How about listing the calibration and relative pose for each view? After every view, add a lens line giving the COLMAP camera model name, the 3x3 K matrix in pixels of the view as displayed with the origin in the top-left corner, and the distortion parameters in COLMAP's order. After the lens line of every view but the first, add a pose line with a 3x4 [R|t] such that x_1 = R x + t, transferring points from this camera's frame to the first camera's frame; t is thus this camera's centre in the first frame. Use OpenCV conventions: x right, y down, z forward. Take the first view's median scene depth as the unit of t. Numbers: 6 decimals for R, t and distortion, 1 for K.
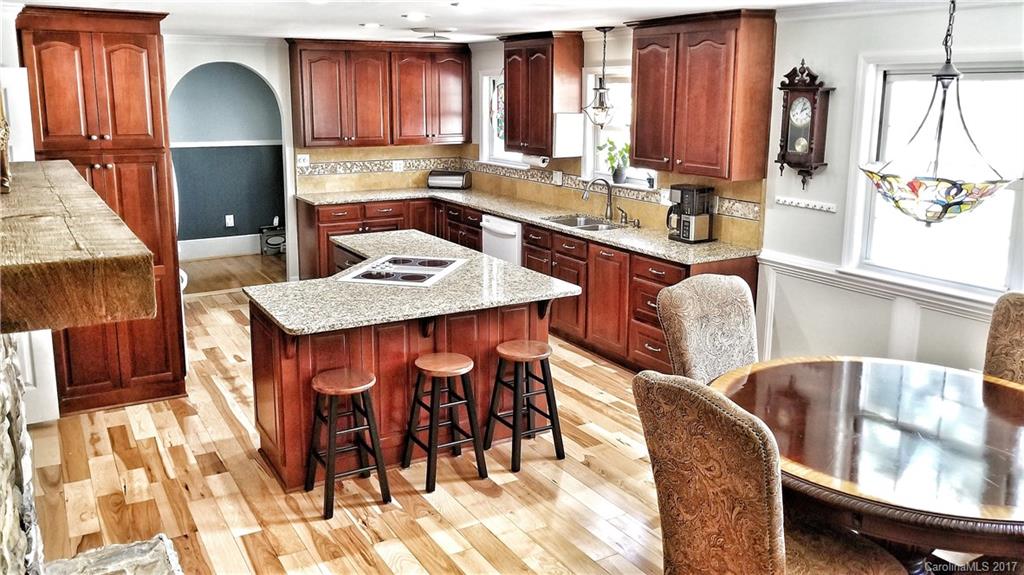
lens RADIAL K [[815.0, 0, 505.0], [0, 815.0, 278.9], [0, 0, 1]] dist [0.016003, 0.004141]
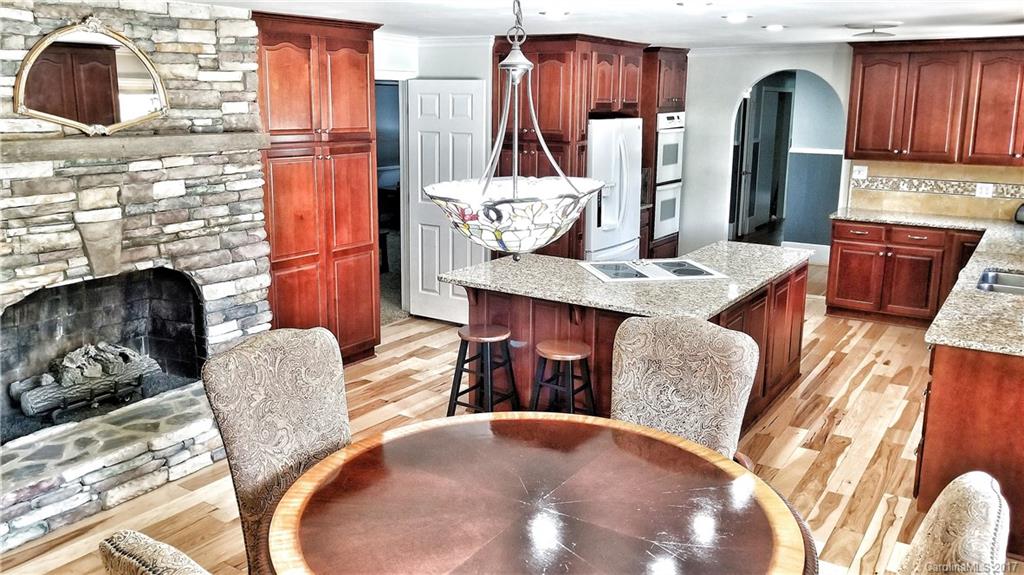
lens RADIAL K [[815.0, 0, 505.0], [0, 815.0, 296.5], [0, 0, 1]] dist [0.016003, 0.004141]
pose [[0.450136, 0.215282, -0.866621, 0.426011], [-0.209988, 0.968807, 0.131595, -0.046442], [0.867919, 0.122744, 0.481302, 0.217912]]
